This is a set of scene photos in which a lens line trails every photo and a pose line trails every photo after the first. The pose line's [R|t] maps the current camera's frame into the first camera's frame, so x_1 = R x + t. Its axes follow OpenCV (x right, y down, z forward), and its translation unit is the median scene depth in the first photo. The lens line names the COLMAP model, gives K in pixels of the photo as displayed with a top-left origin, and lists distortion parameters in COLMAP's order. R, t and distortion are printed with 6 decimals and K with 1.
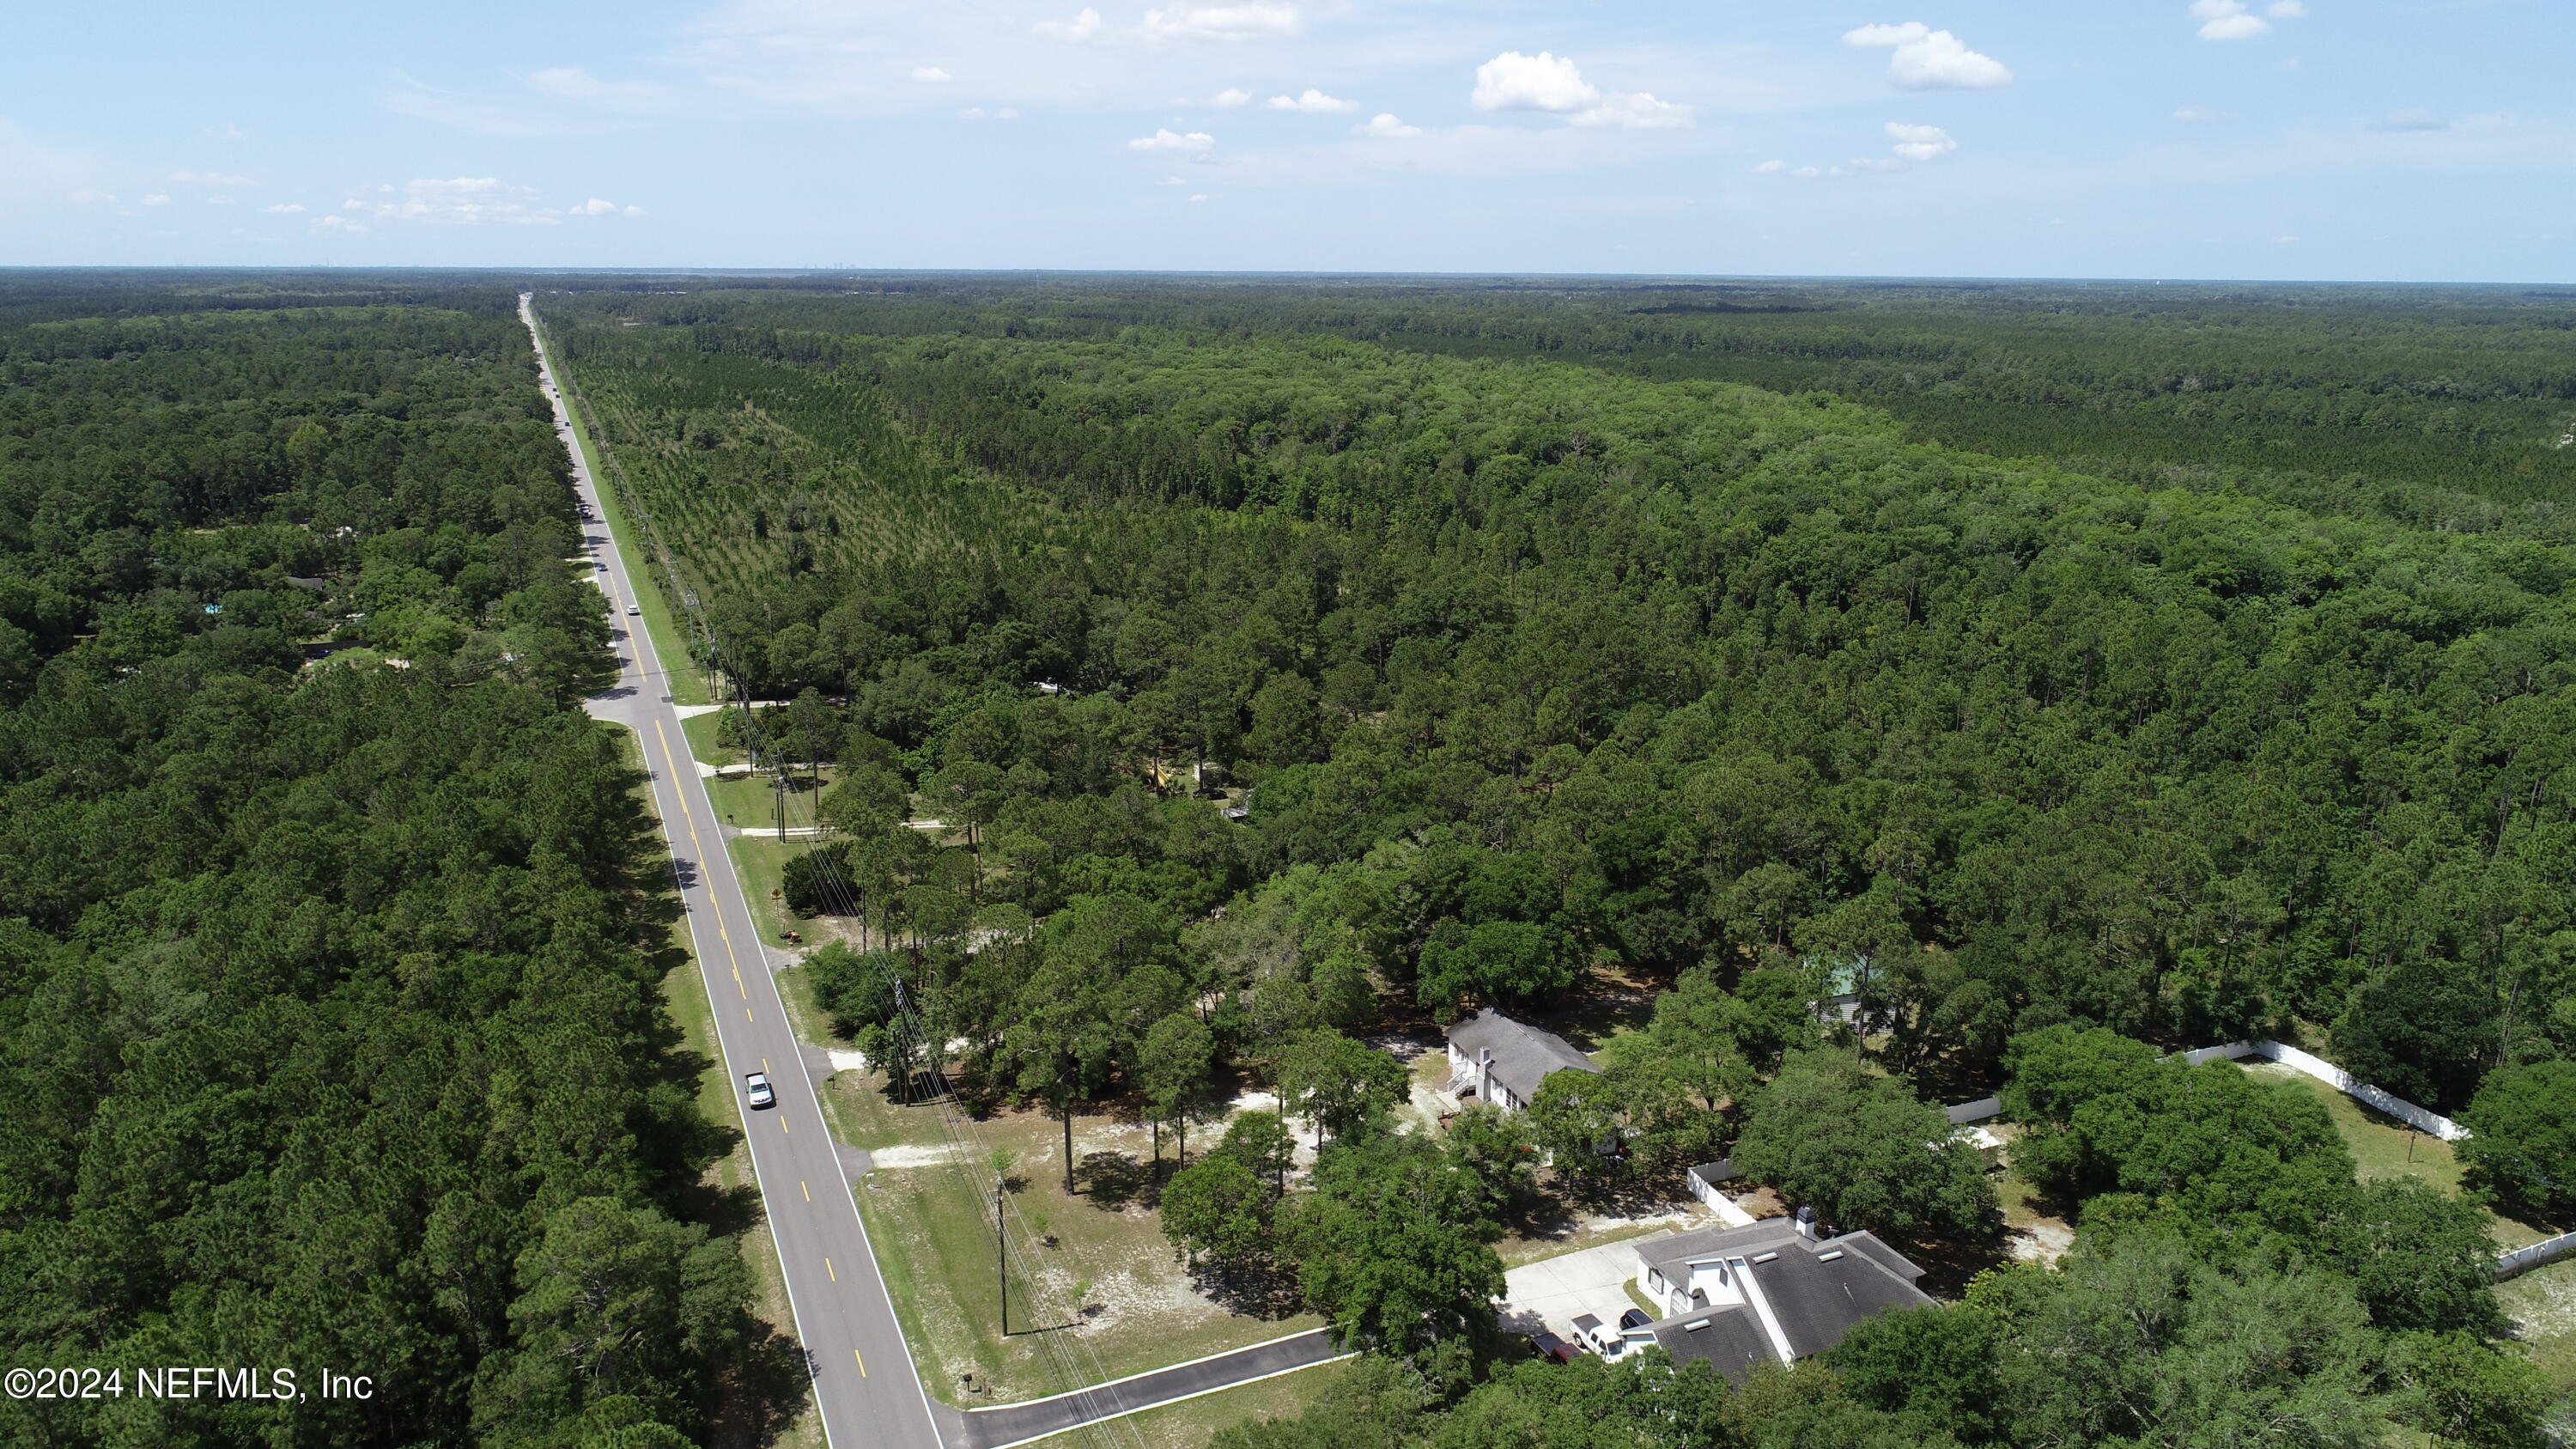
lens RADIAL K [[1711.0, 0, 1288.0], [0, 1711.0, 724.5], [0, 0, 1]] dist [-0.000260, -0.000373]
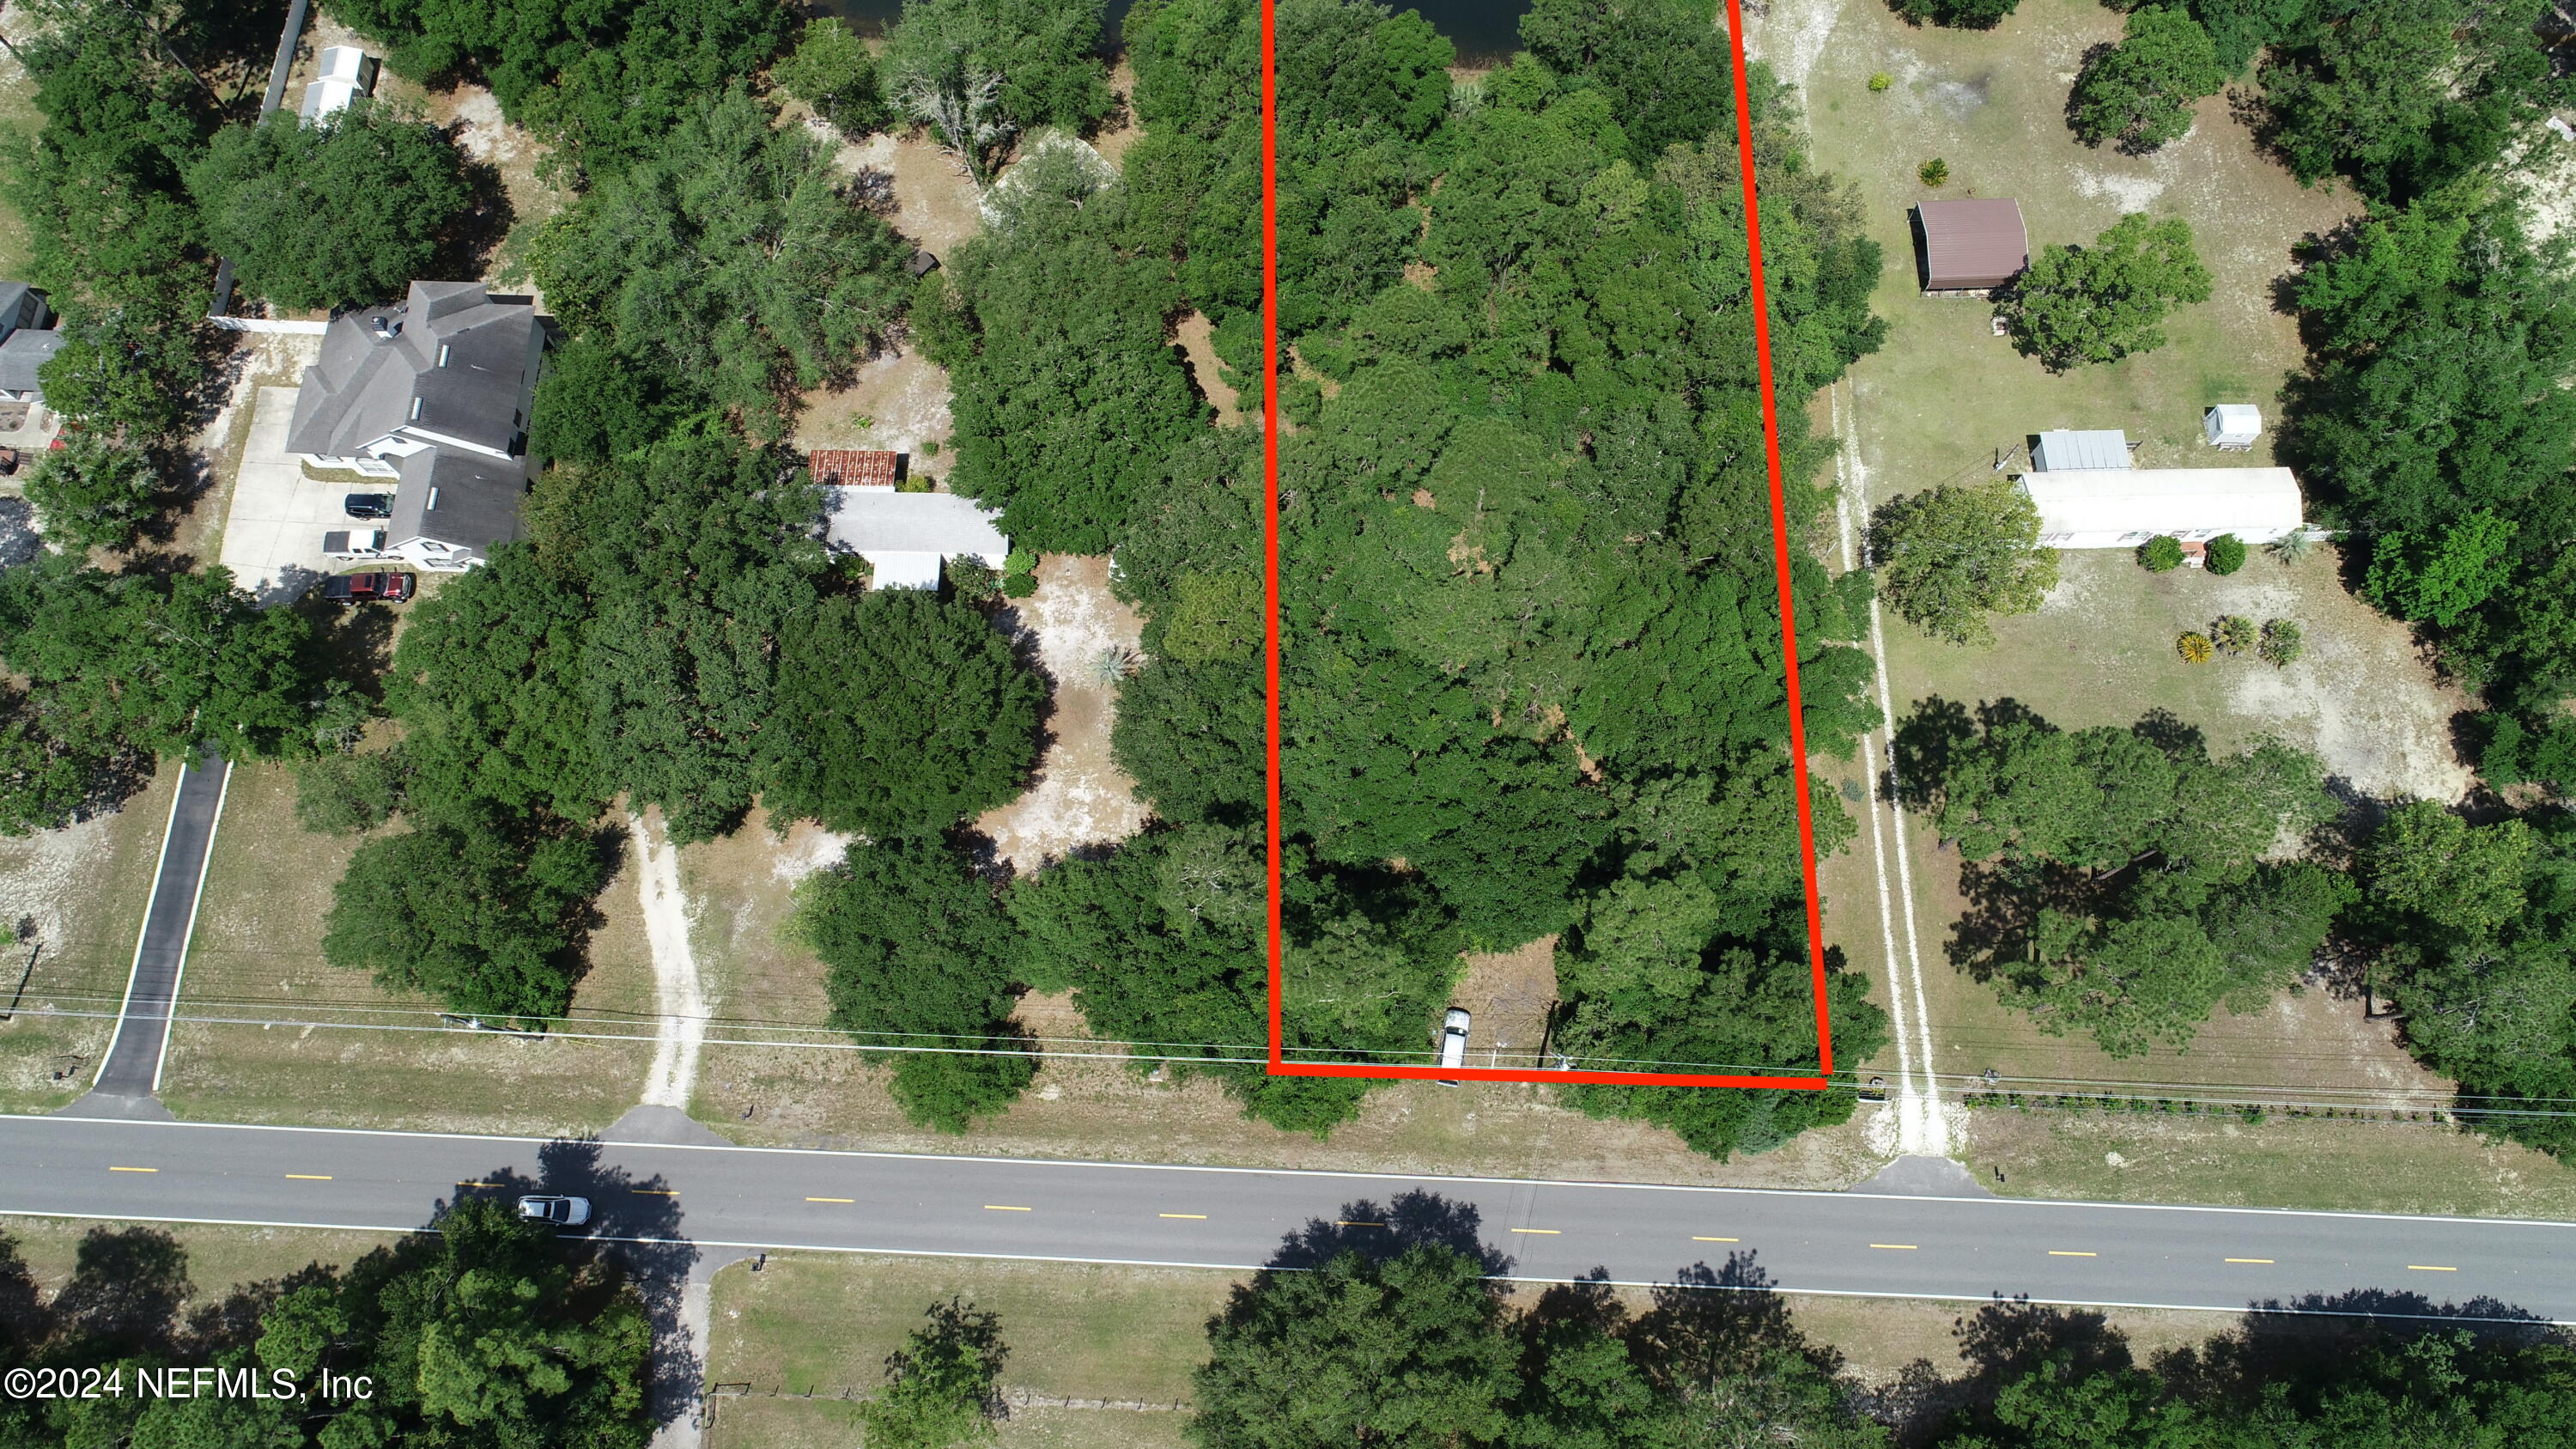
lens RADIAL K [[1723.5, 0, 1288.7], [0, 1723.5, 734.7], [0, 0, 1]] dist [-0.003436, 0.002312]
pose [[0.436373, -0.859417, 0.266422, 0.039506], [0.237569, 0.395645, 0.887145, -0.432168], [-0.867836, -0.323833, 0.376820, 0.005882]]
